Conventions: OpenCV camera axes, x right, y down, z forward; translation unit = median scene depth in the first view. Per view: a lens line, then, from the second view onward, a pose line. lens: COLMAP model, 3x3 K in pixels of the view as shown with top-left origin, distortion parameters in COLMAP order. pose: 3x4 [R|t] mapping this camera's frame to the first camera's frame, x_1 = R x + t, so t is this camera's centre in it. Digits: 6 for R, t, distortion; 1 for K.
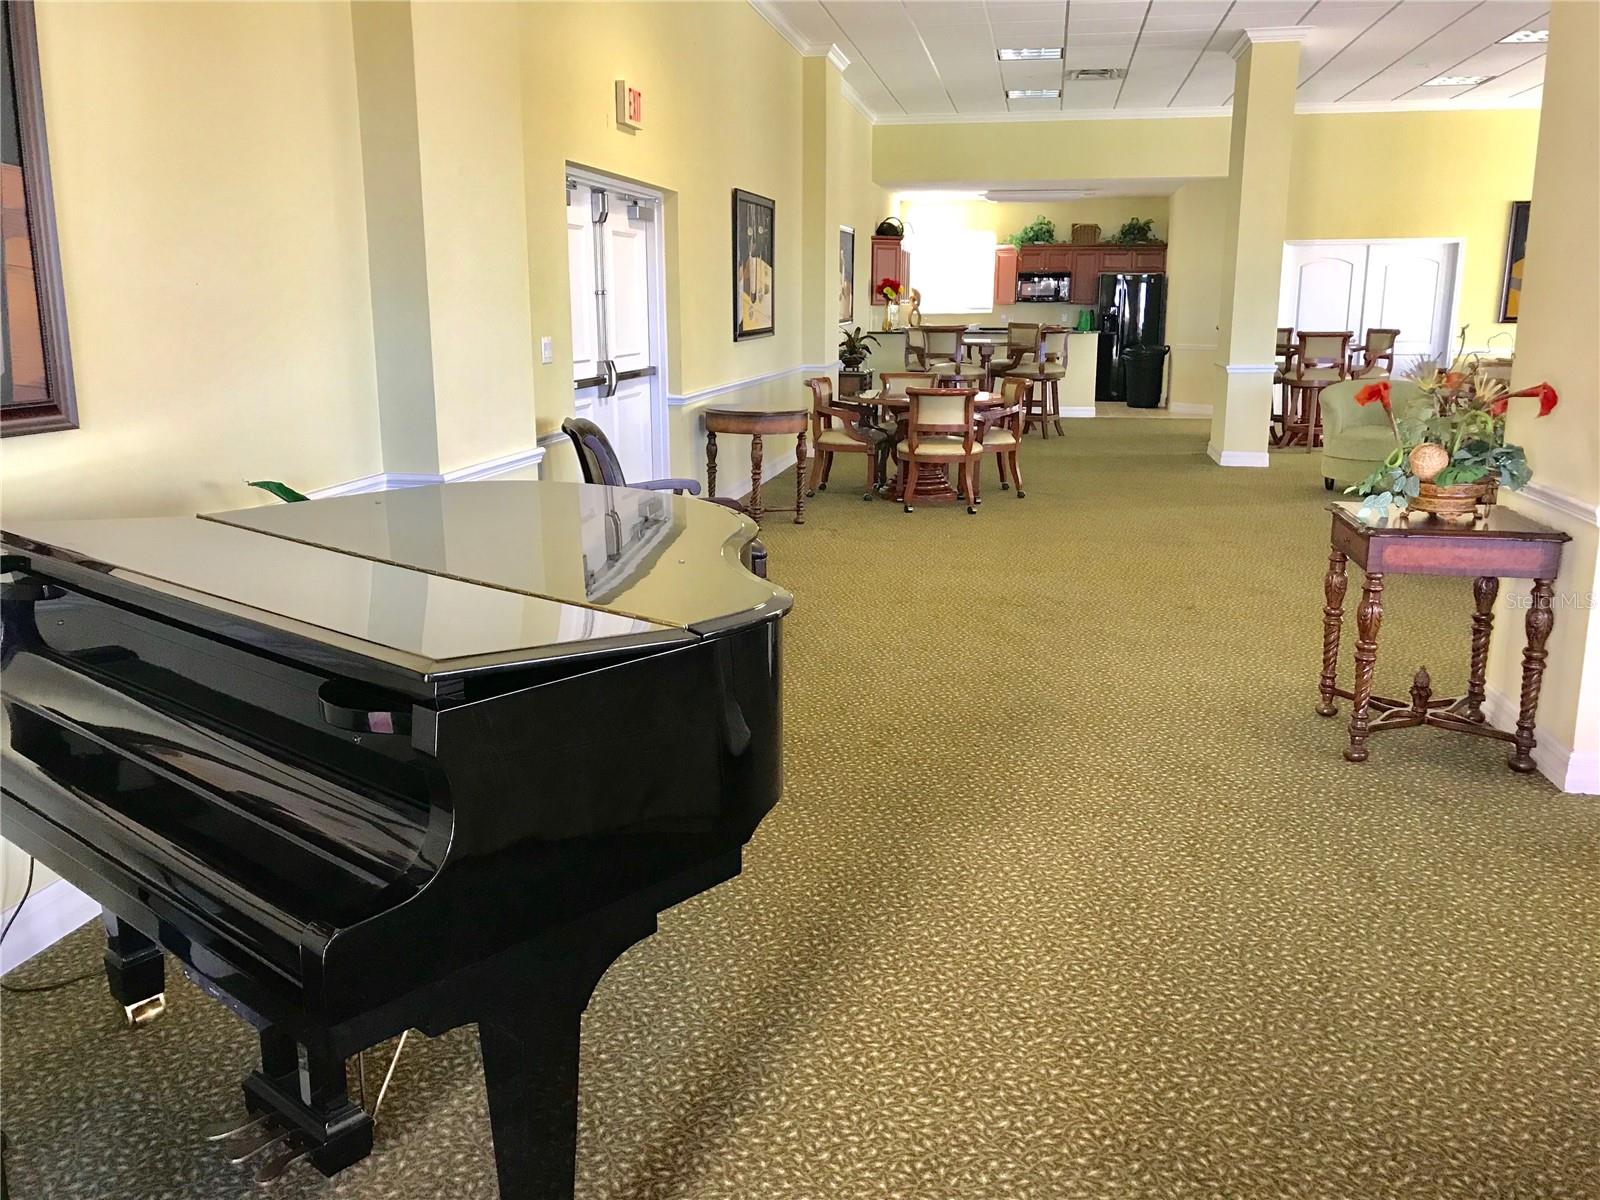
lens RADIAL K [[1284.8, 0, 800.0], [0, 1284.8, 600.0], [0, 0, 1]] dist [-0.000514, -0.319077]
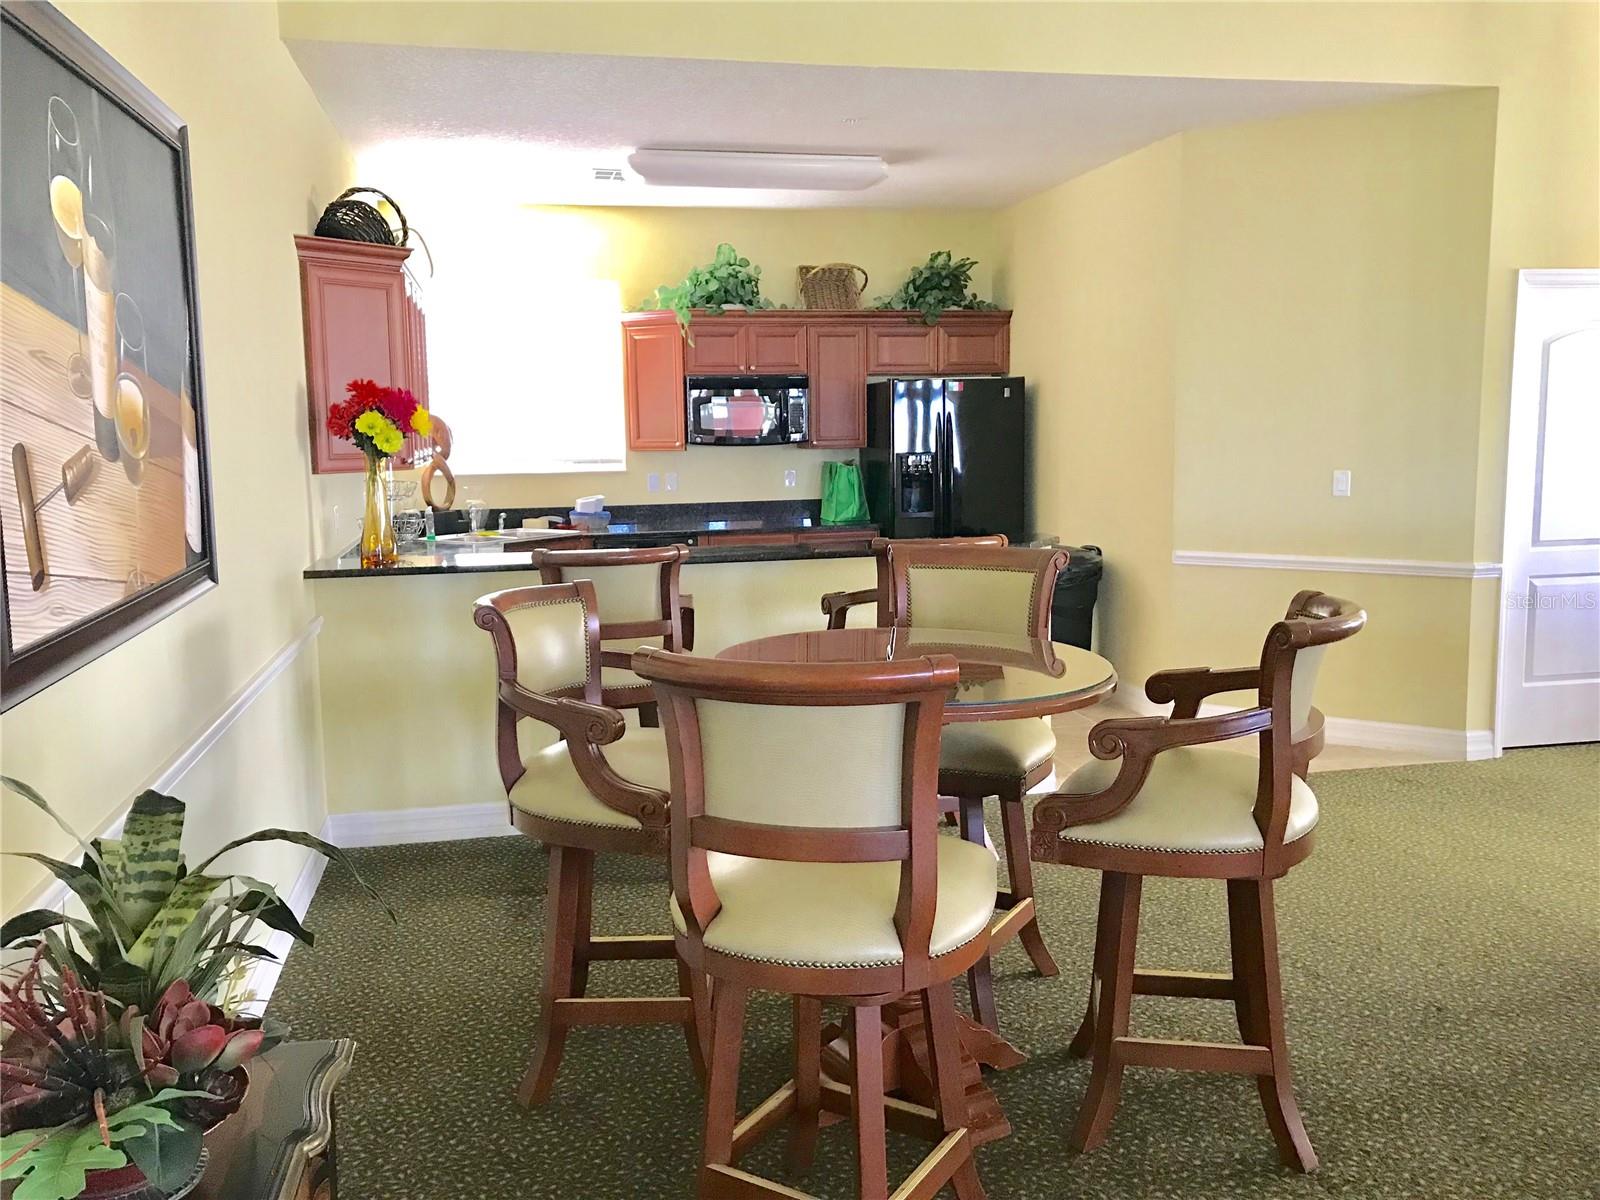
lens RADIAL K [[1282.5, 0, 800.0], [0, 1282.5, 600.0], [0, 0, 1]] dist [0.067918, -0.121545]
pose [[0.920954, -0.058284, 0.385287, 0.037705], [0.094002, 0.992780, -0.074513, -0.149576], [-0.378162, 0.104840, 0.919784, 0.612990]]
